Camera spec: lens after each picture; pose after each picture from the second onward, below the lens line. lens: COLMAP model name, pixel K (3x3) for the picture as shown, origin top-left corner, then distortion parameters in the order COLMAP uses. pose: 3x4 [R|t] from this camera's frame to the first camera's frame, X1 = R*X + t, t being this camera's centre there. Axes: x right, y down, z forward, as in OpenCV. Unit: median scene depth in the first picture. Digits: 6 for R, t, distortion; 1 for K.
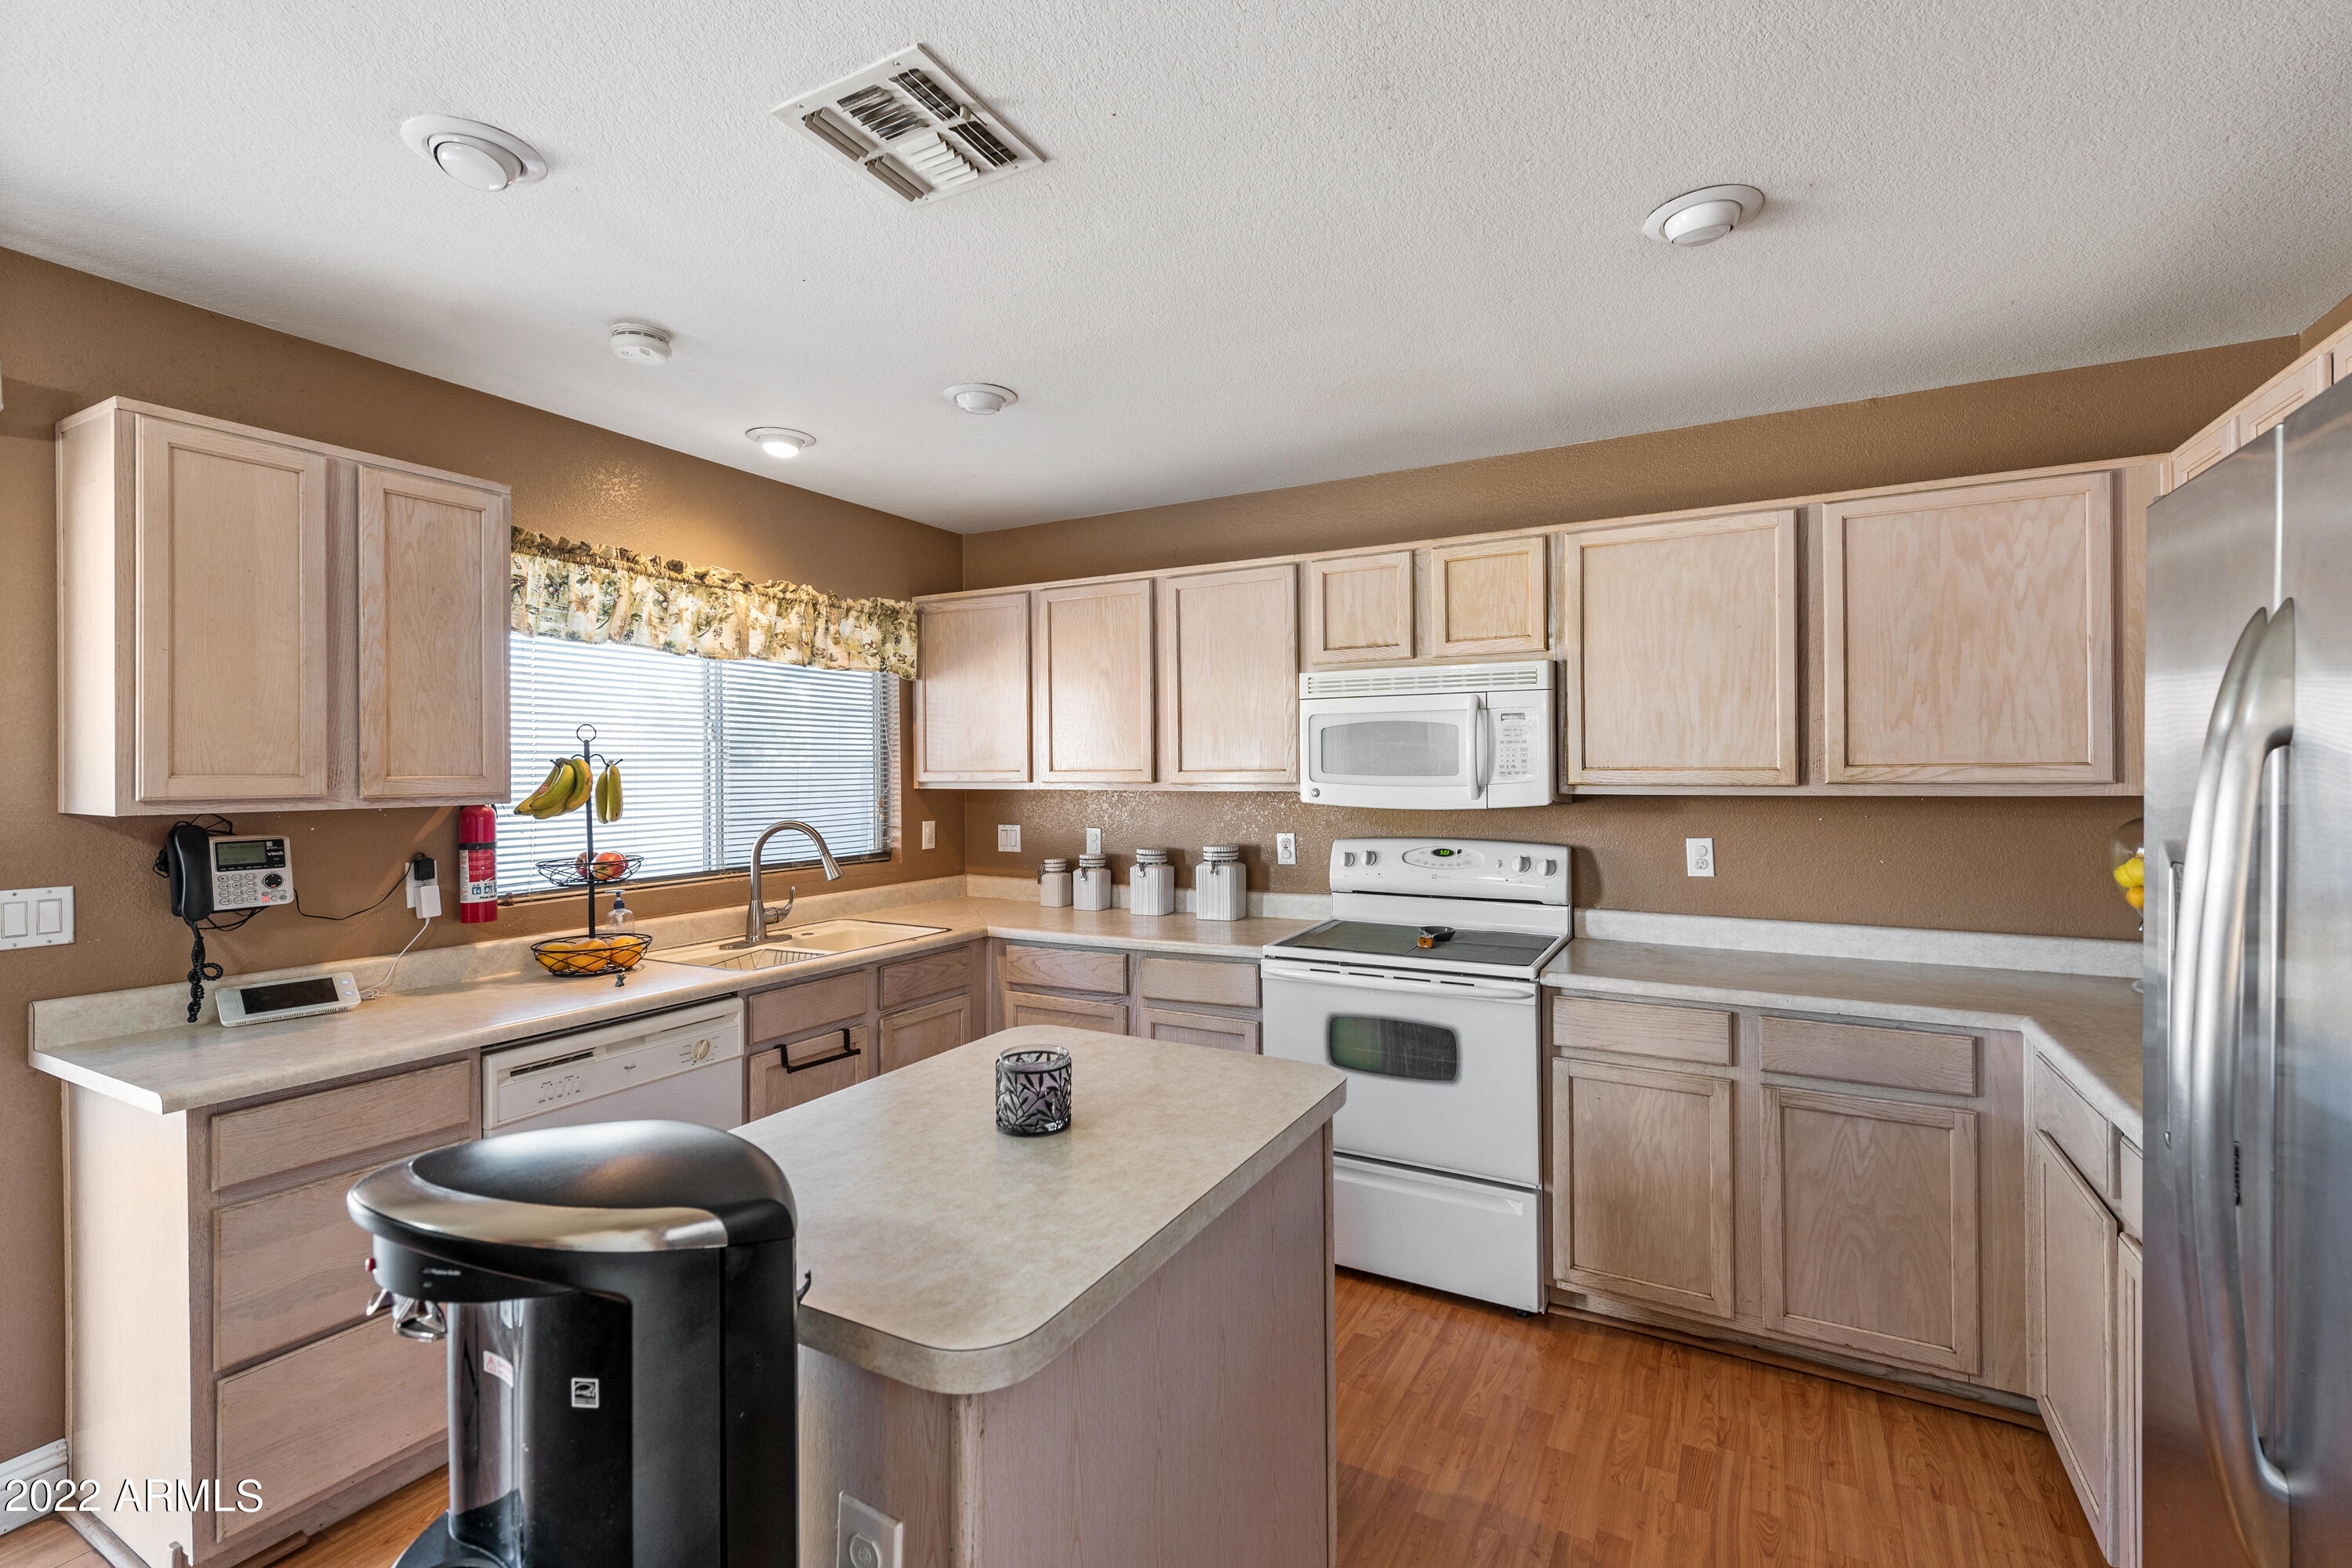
lens RADIAL K [[1017.9, 0, 1179.5], [0, 1017.9, 764.9], [0, 0, 1]] dist [0.010743, -0.000242]
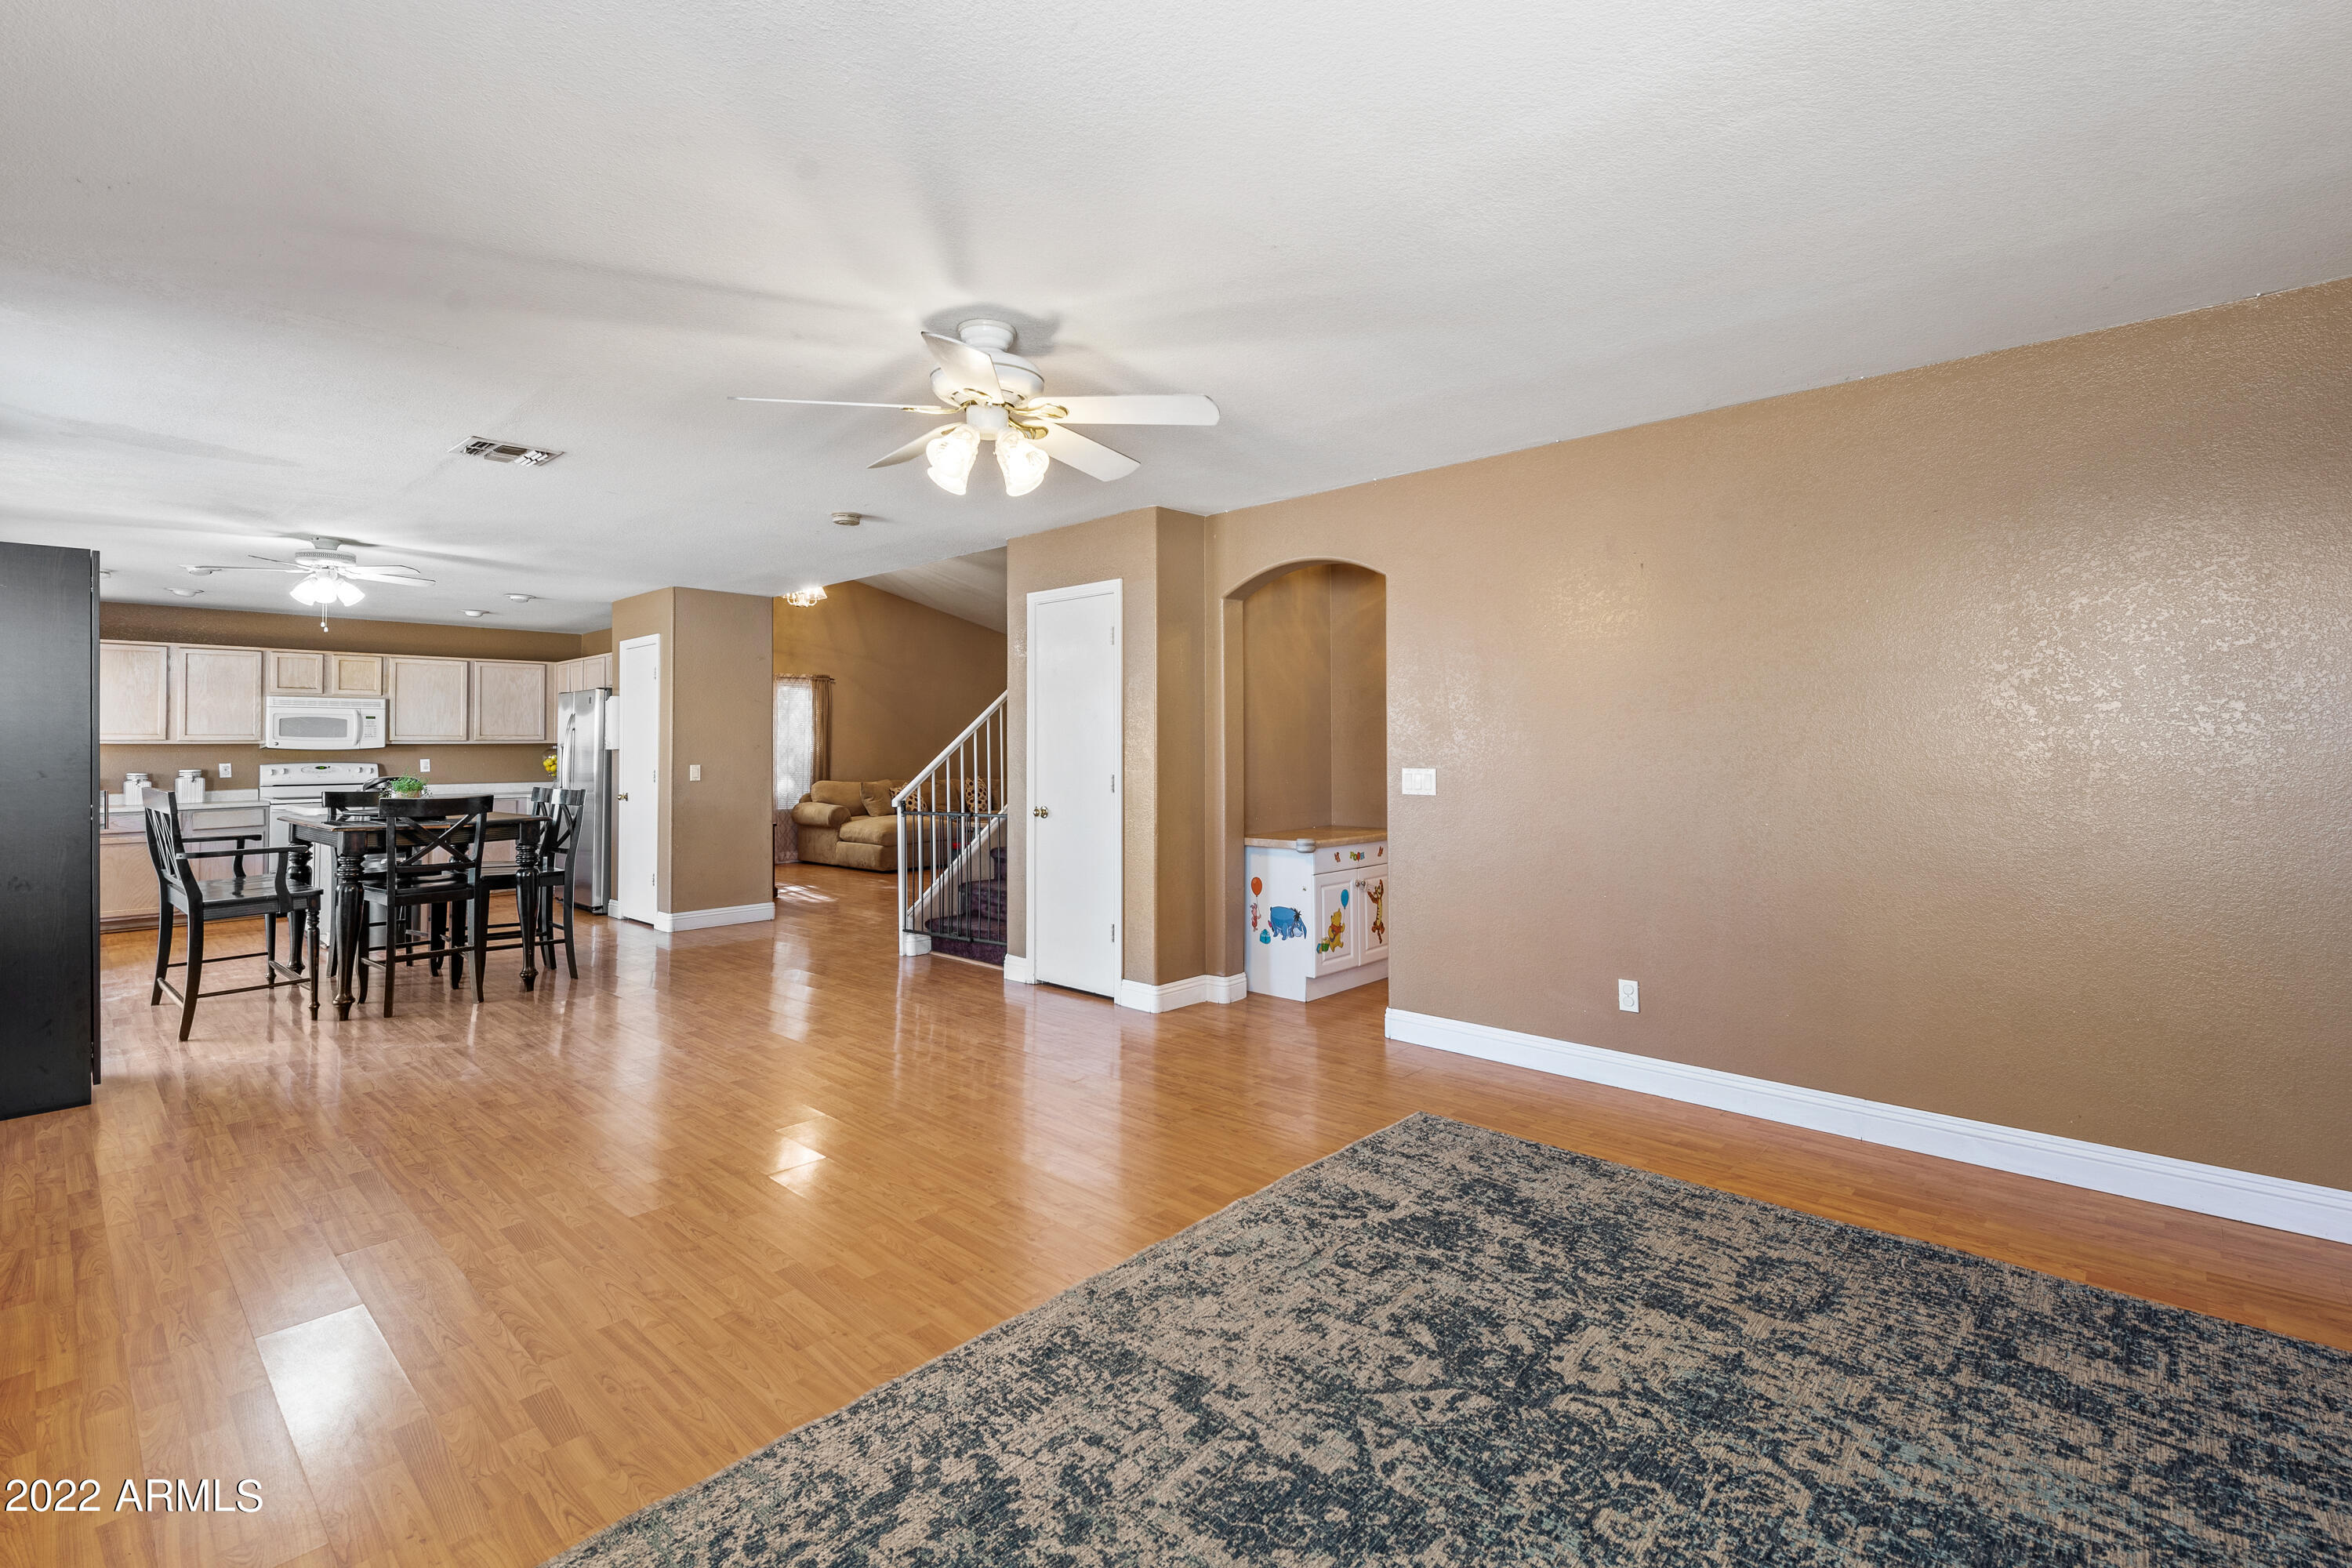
lens RADIAL K [[1035.4, 0, 1180.2], [0, 1035.4, 728.1], [0, 0, 1]] dist [0.004300, 0.000009]
pose [[0.237028, 0.019748, 0.971302, -2.110717], [0.001433, 0.999785, -0.020677, 0.051068], [-0.971502, 0.006293, 0.236949, -2.064971]]
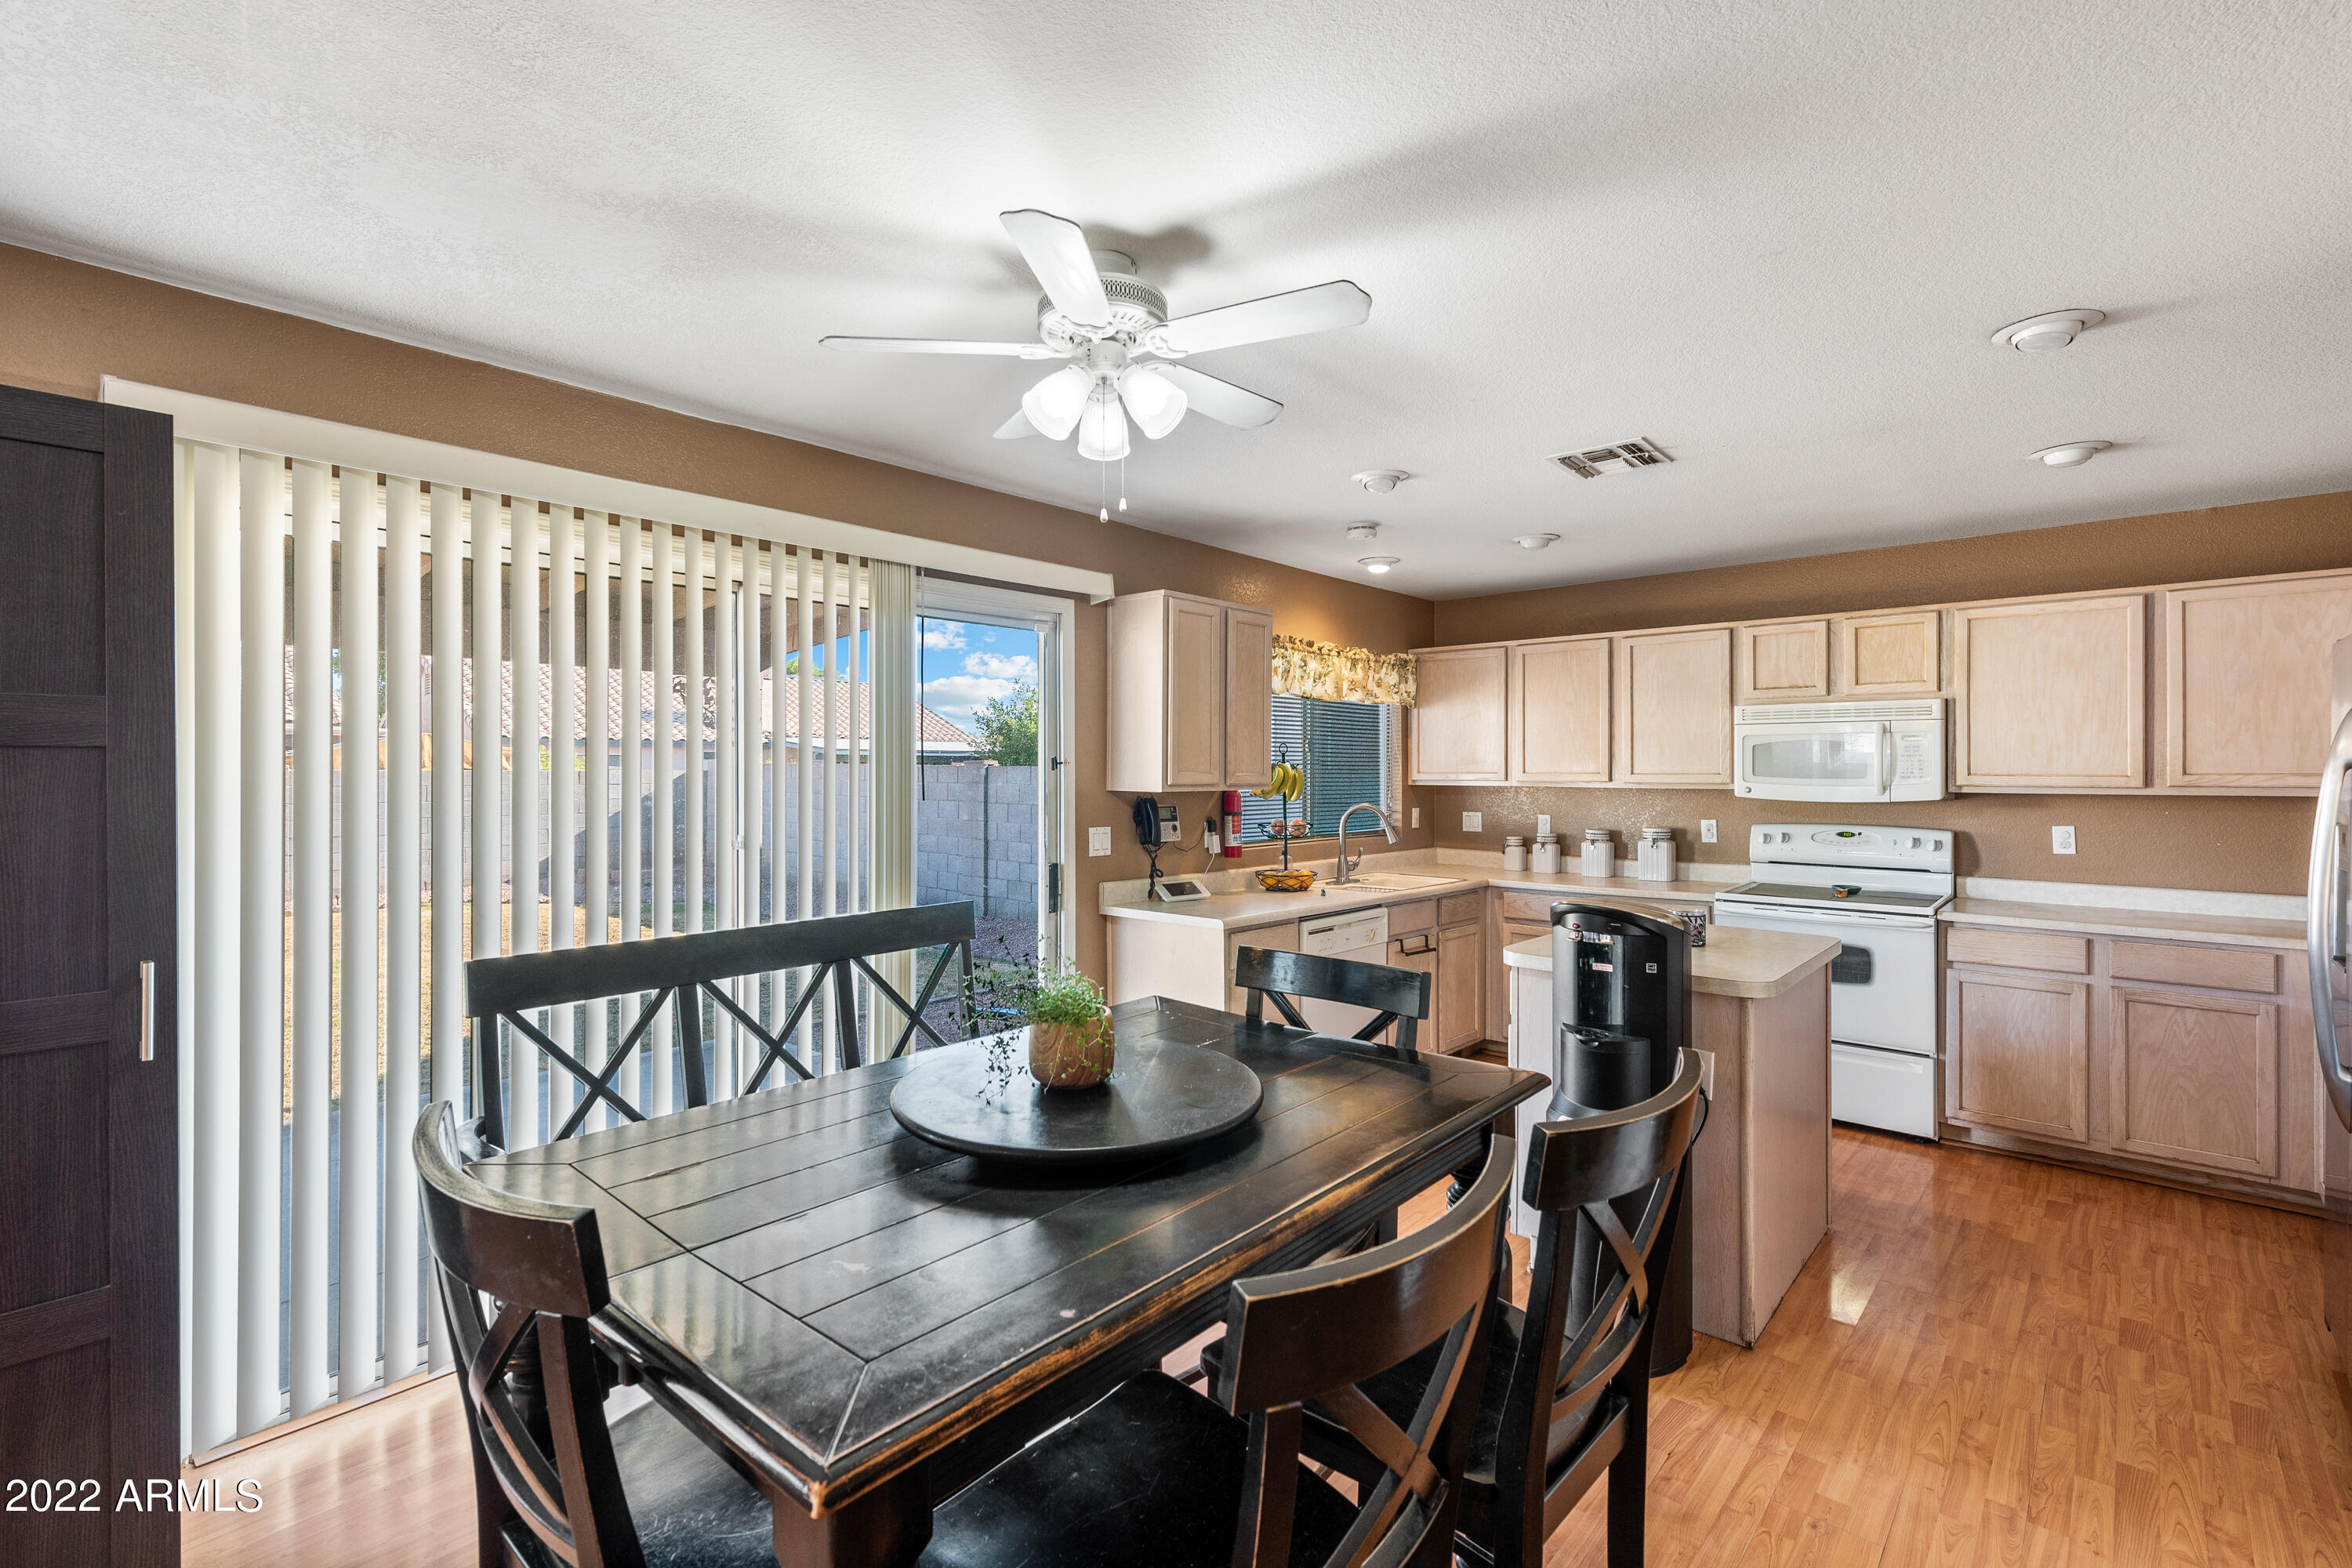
lens RADIAL K [[1023.0, 0, 1171.1], [0, 1023.0, 767.8], [0, 0, 1]] dist [0.000688, -0.000895]
pose [[0.970335, 0.006525, -0.241677, -0.346489], [-0.006053, 0.999978, 0.002697, -0.003055], [0.241690, -0.001155, 0.970353, -0.669749]]
